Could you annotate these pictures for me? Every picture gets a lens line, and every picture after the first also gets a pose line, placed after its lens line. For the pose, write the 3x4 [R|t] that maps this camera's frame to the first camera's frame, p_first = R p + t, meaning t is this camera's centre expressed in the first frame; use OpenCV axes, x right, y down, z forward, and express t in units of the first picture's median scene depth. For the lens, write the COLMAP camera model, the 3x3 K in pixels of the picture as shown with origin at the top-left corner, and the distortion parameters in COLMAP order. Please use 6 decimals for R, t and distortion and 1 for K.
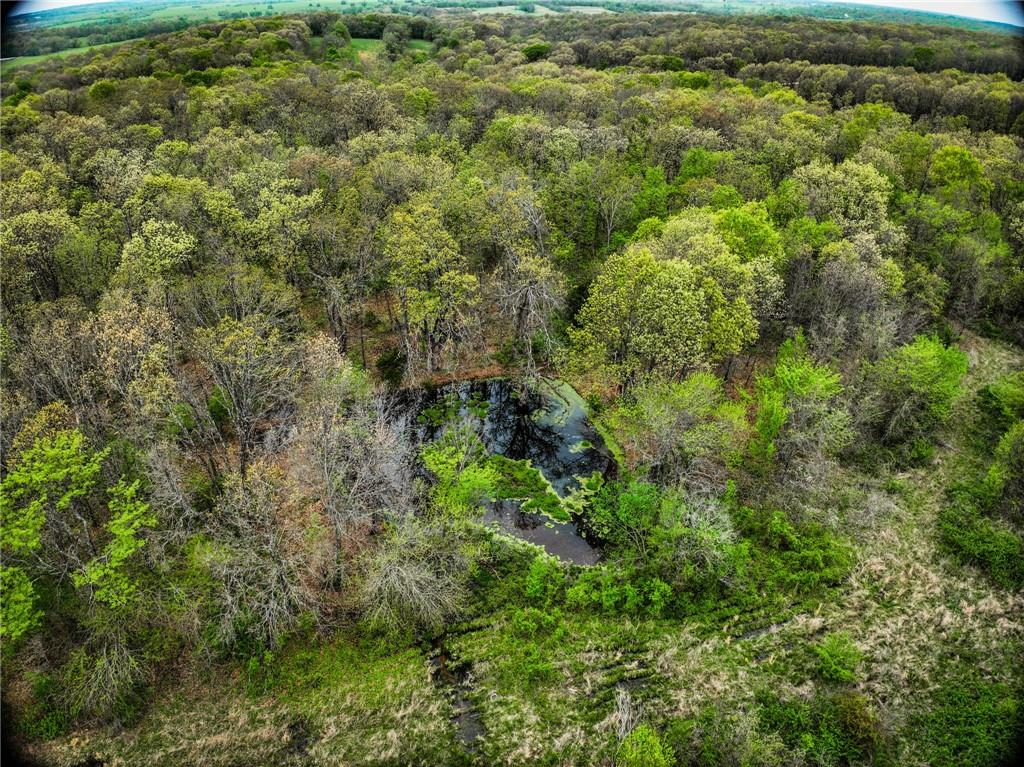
lens RADIAL K [[724.1, 0, 509.7], [0, 724.1, 381.2], [0, 0, 1]] dist [-0.099847, -0.023204]
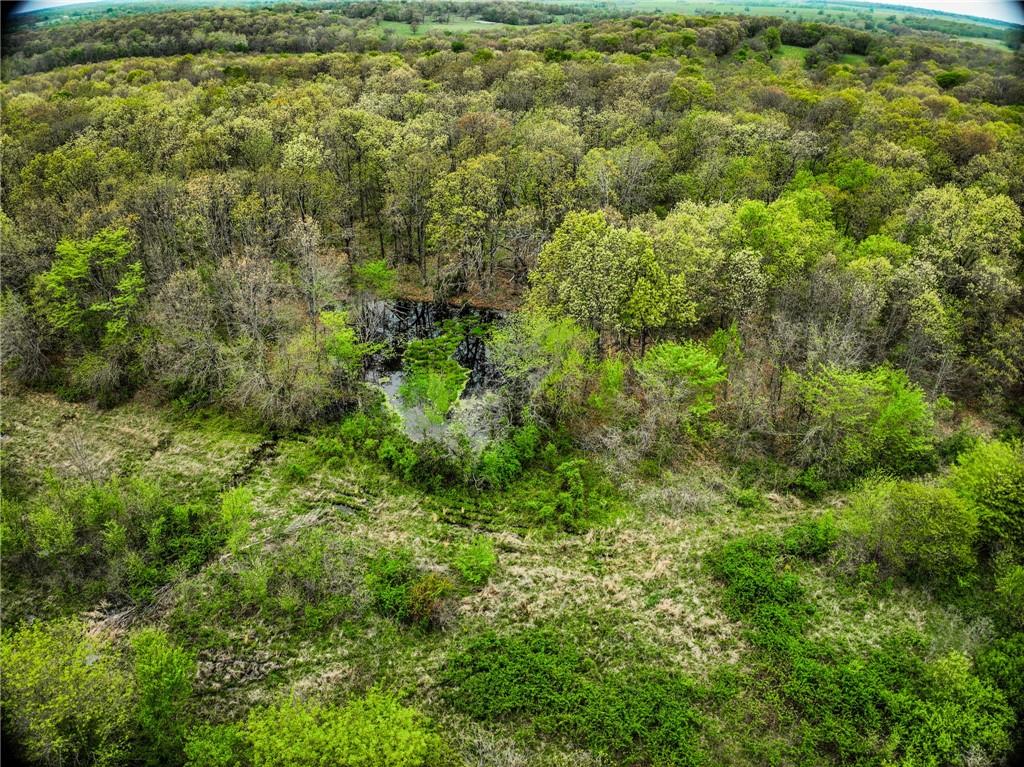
lens RADIAL K [[724.1, 0, 514.2], [0, 724.1, 383.1], [0, 0, 1]] dist [-0.099847, -0.023204]
pose [[0.821078, 0.286175, -0.493898, 0.572799], [-0.286951, 0.954906, 0.076253, 0.016134], [0.493448, 0.079115, 0.866170, 0.009640]]
